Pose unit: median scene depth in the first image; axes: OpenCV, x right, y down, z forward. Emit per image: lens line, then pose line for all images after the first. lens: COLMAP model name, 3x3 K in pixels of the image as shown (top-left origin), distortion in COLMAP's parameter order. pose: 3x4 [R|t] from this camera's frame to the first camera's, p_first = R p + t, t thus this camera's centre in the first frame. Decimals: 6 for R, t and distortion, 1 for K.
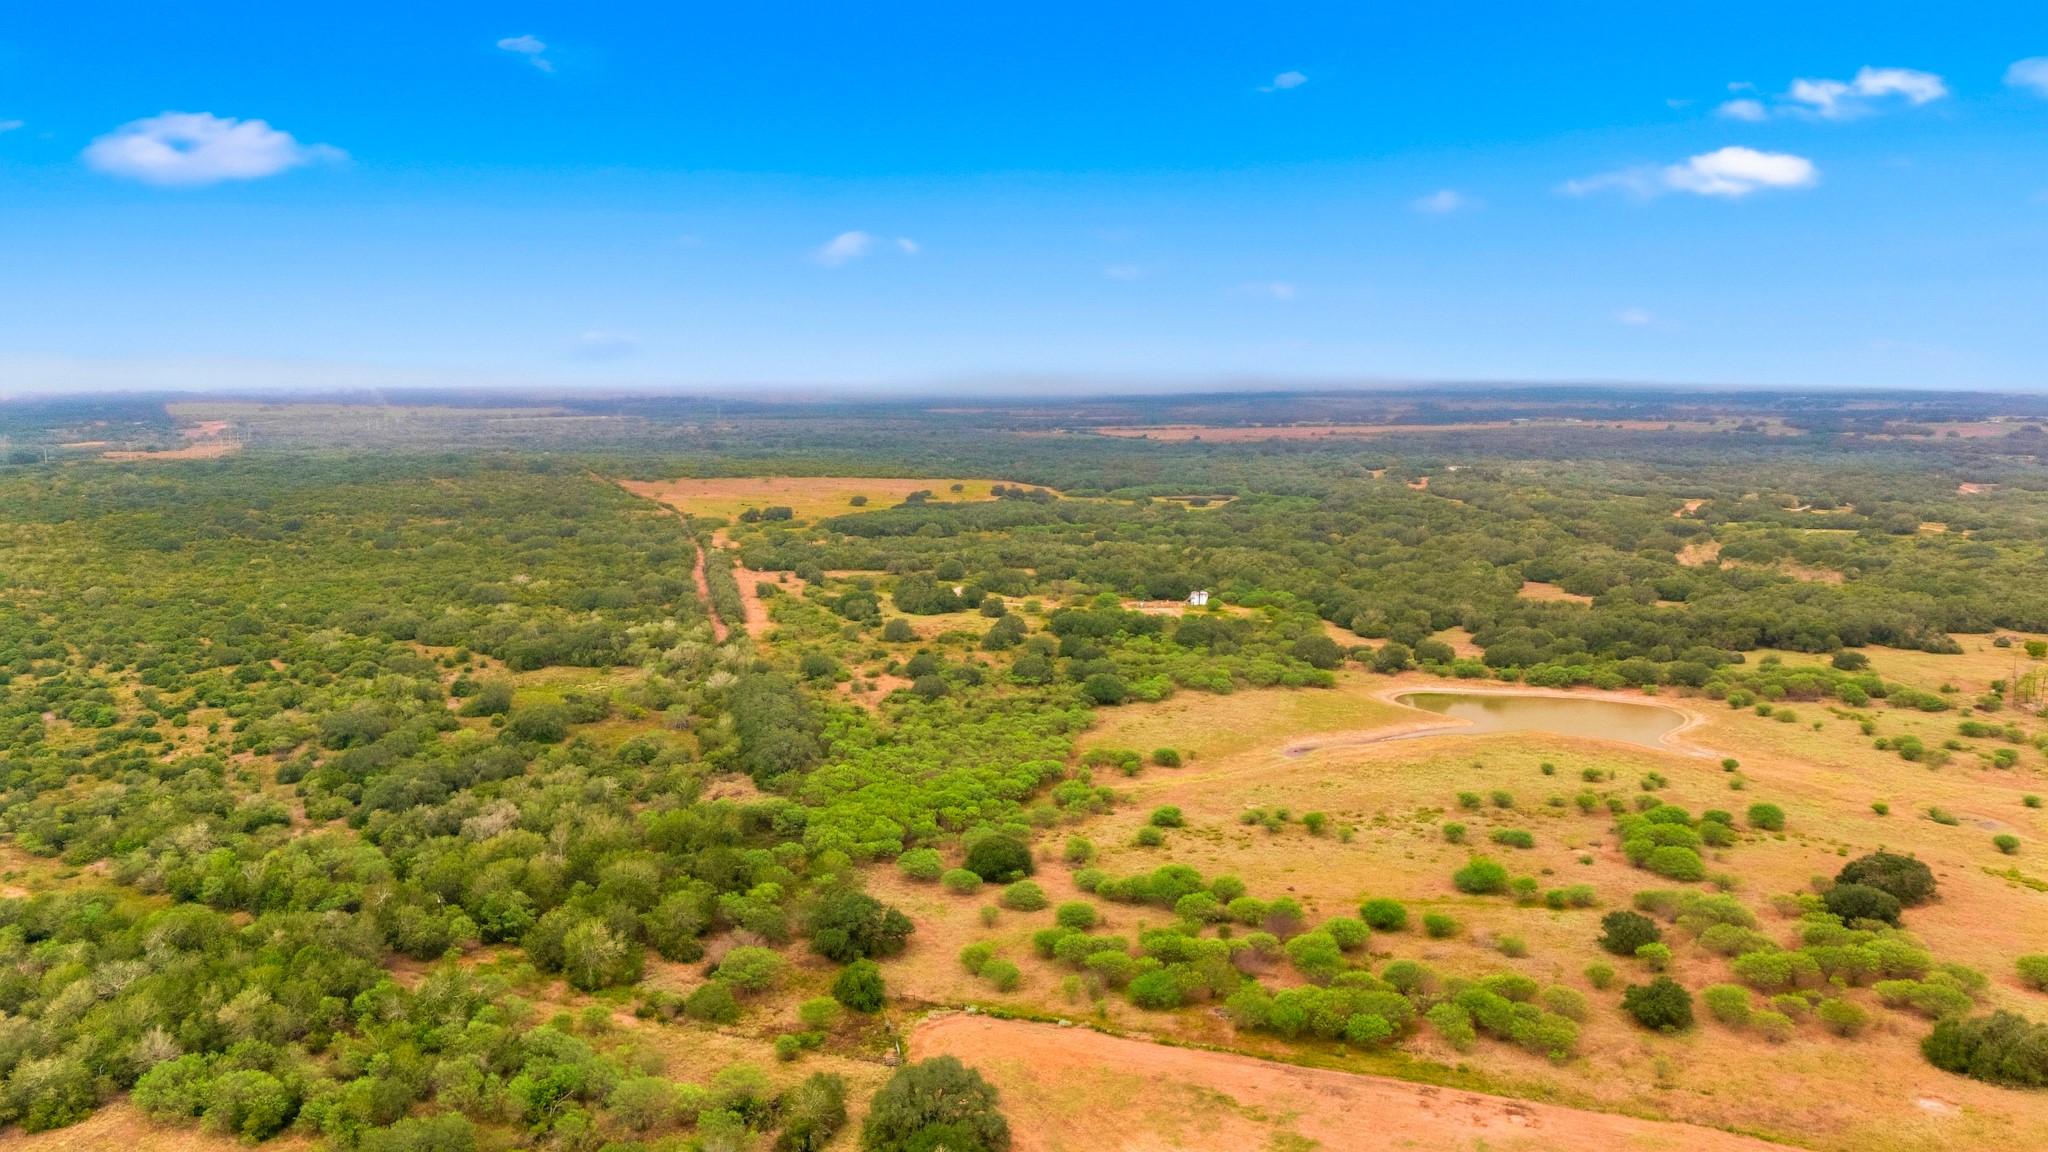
lens RADIAL K [[1503.8, 0, 1029.6], [0, 1503.8, 573.1], [0, 0, 1]] dist [0.087826, -0.087424]
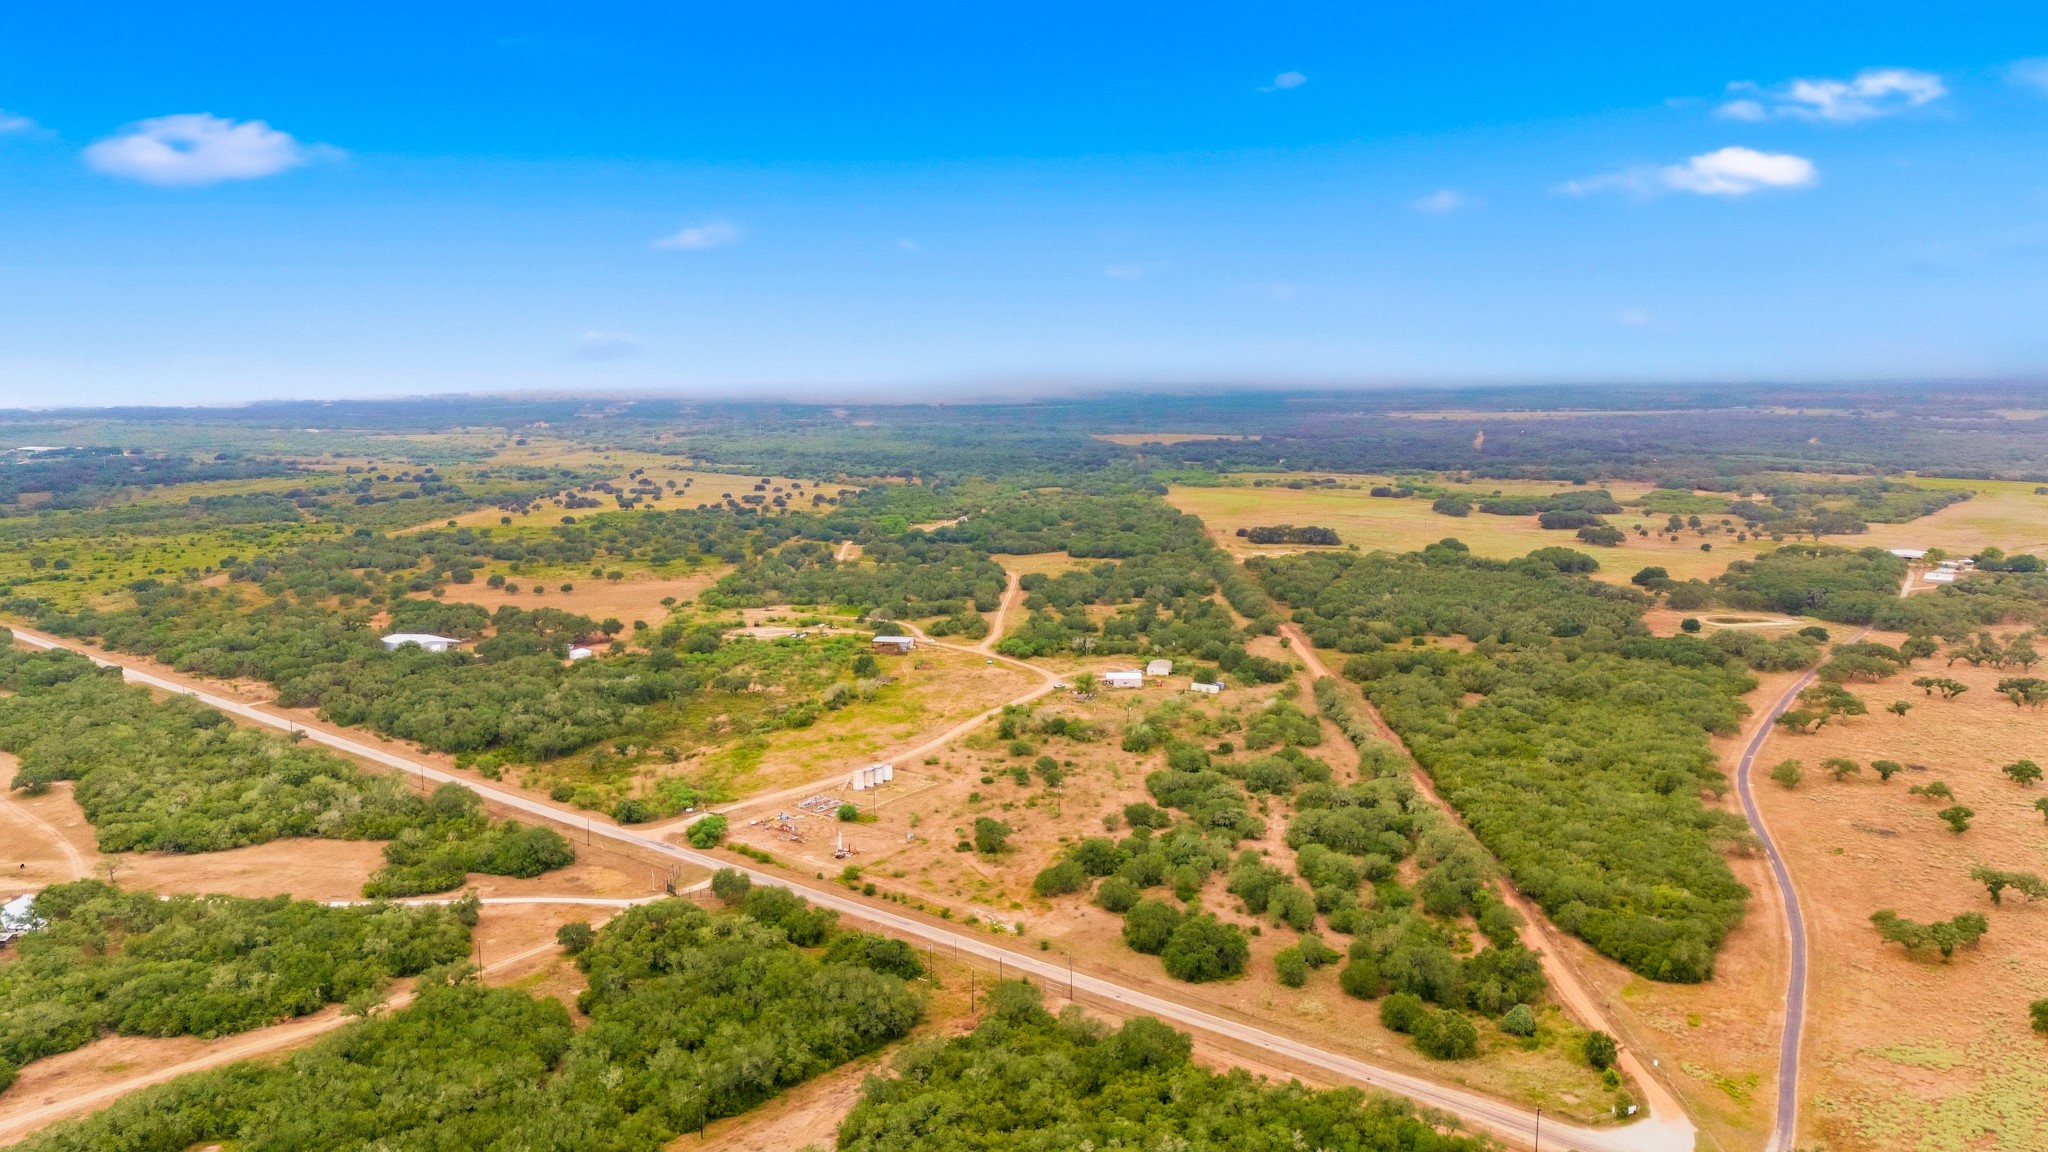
lens RADIAL K [[1503.8, 0, 1020.0], [0, 1503.8, 576.2], [0, 0, 1]] dist [0.087826, -0.087424]
pose [[0.960707, 0.034432, -0.275421, 0.606926], [-0.032253, 0.999402, 0.012437, 0.308523], [0.275685, -0.003065, 0.961243, -2.843323]]
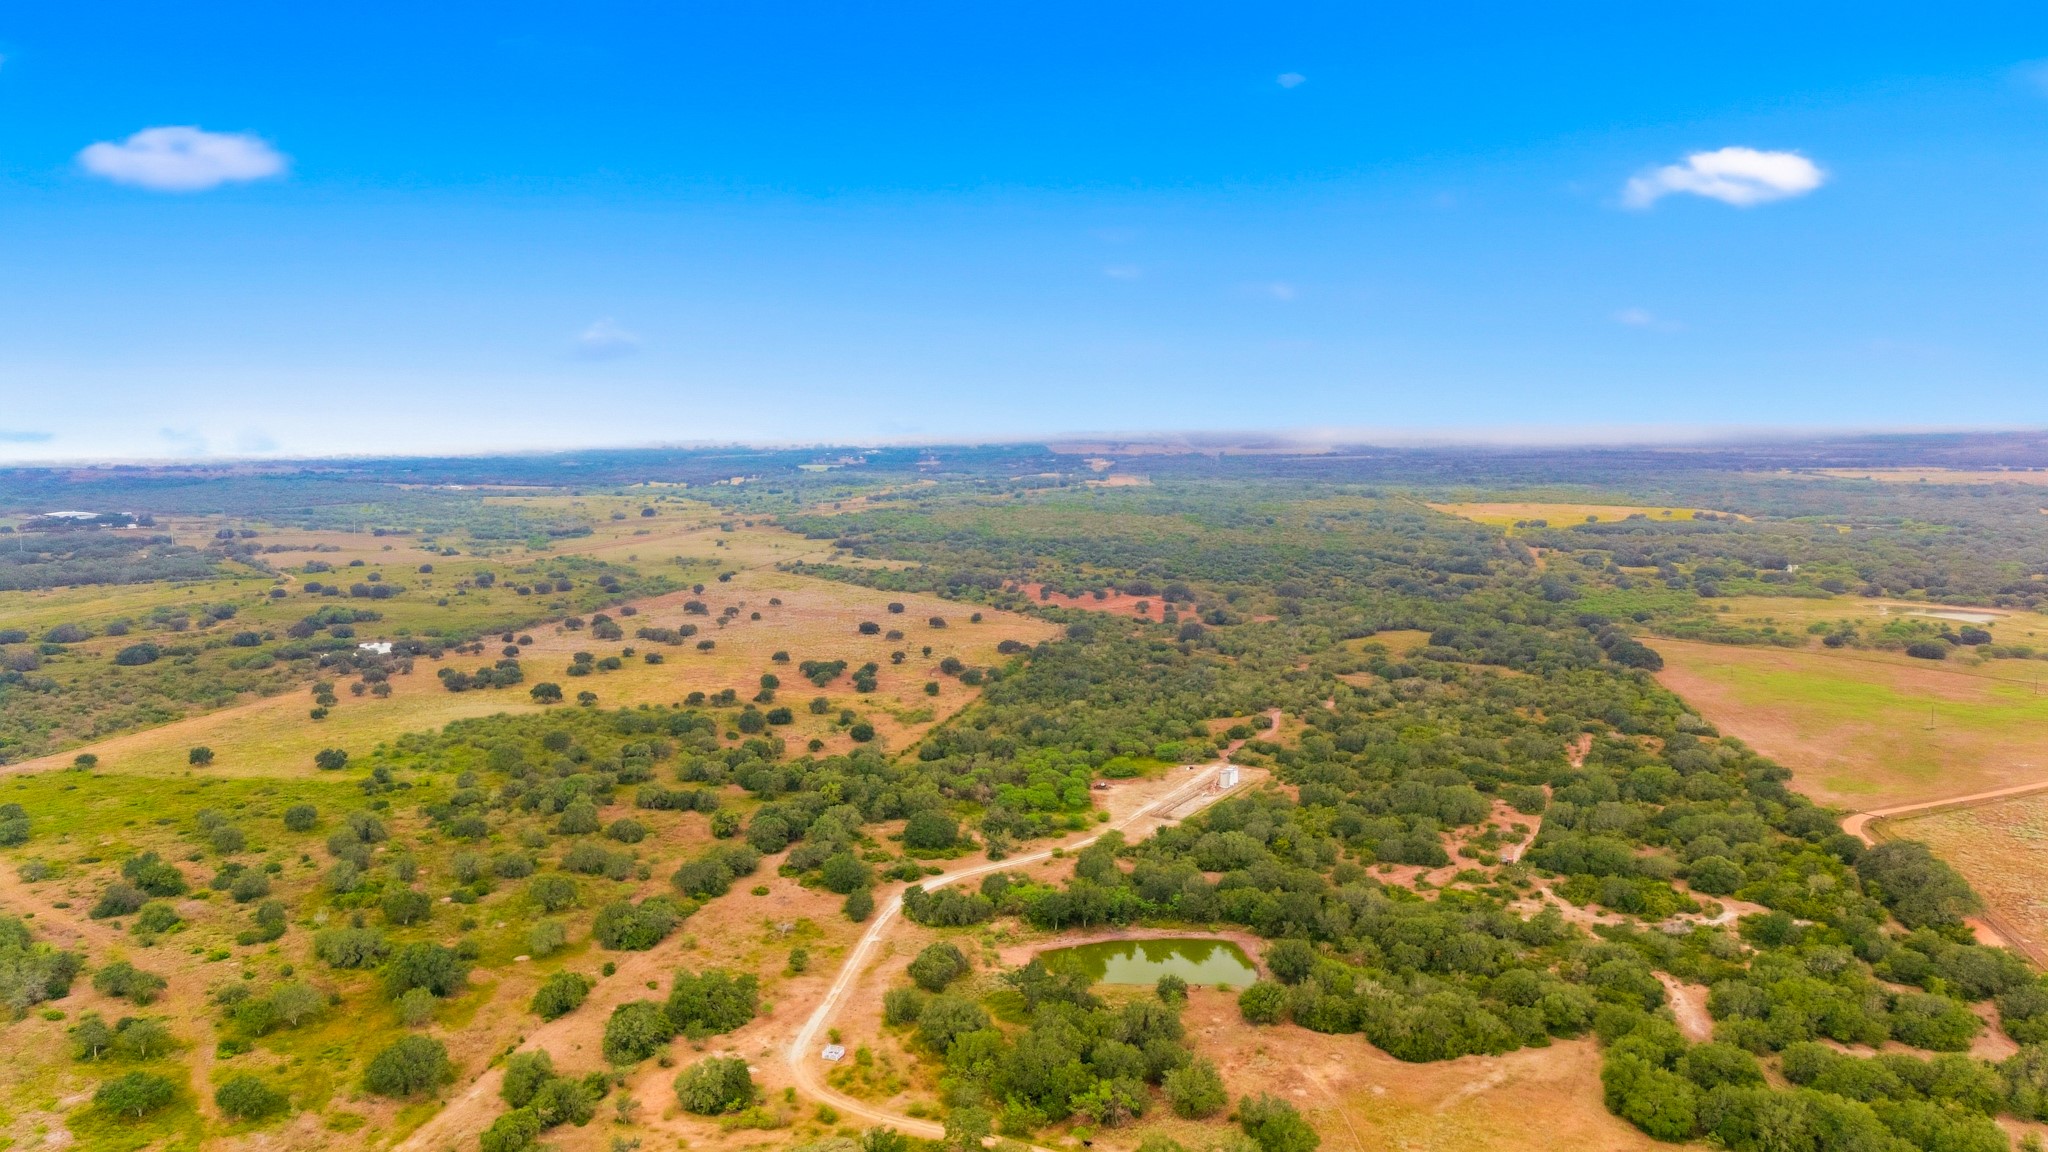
lens RADIAL K [[1503.8, 0, 1017.7], [0, 1503.8, 564.4], [0, 0, 1]] dist [0.087826, -0.087424]
pose [[0.890891, 0.043034, -0.452175, 0.150993], [-0.055597, 0.998348, -0.014525, 0.121209], [0.450803, 0.038080, 0.891811, -1.441529]]
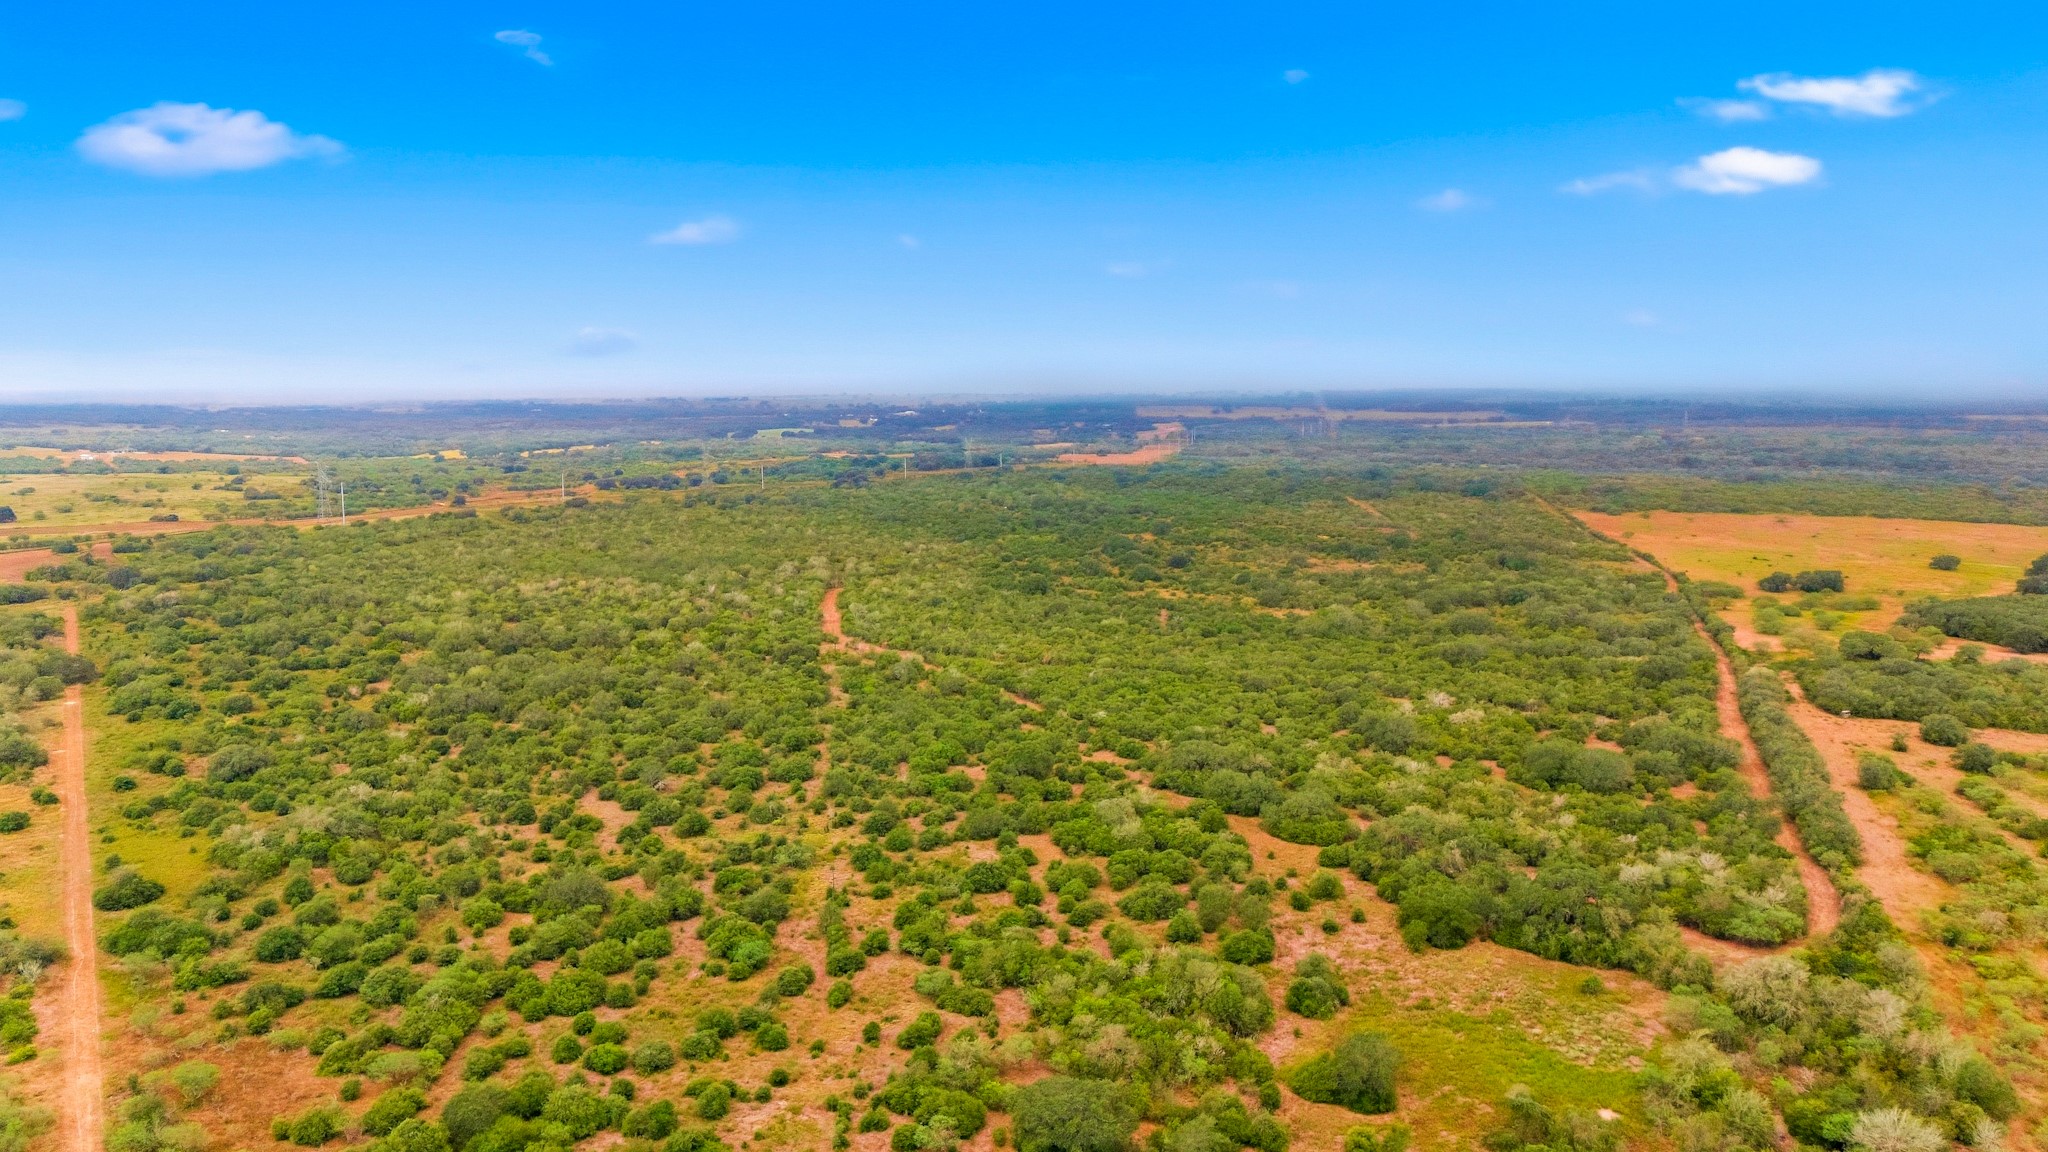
lens RADIAL K [[1503.8, 0, 1007.5], [0, 1503.8, 531.4], [0, 0, 1]] dist [0.087826, -0.087424]
pose [[0.819853, 0.059145, -0.569511, -0.158994], [-0.074903, 0.997182, -0.004269, -0.065371], [0.567654, 0.046158, 0.821972, 0.470135]]
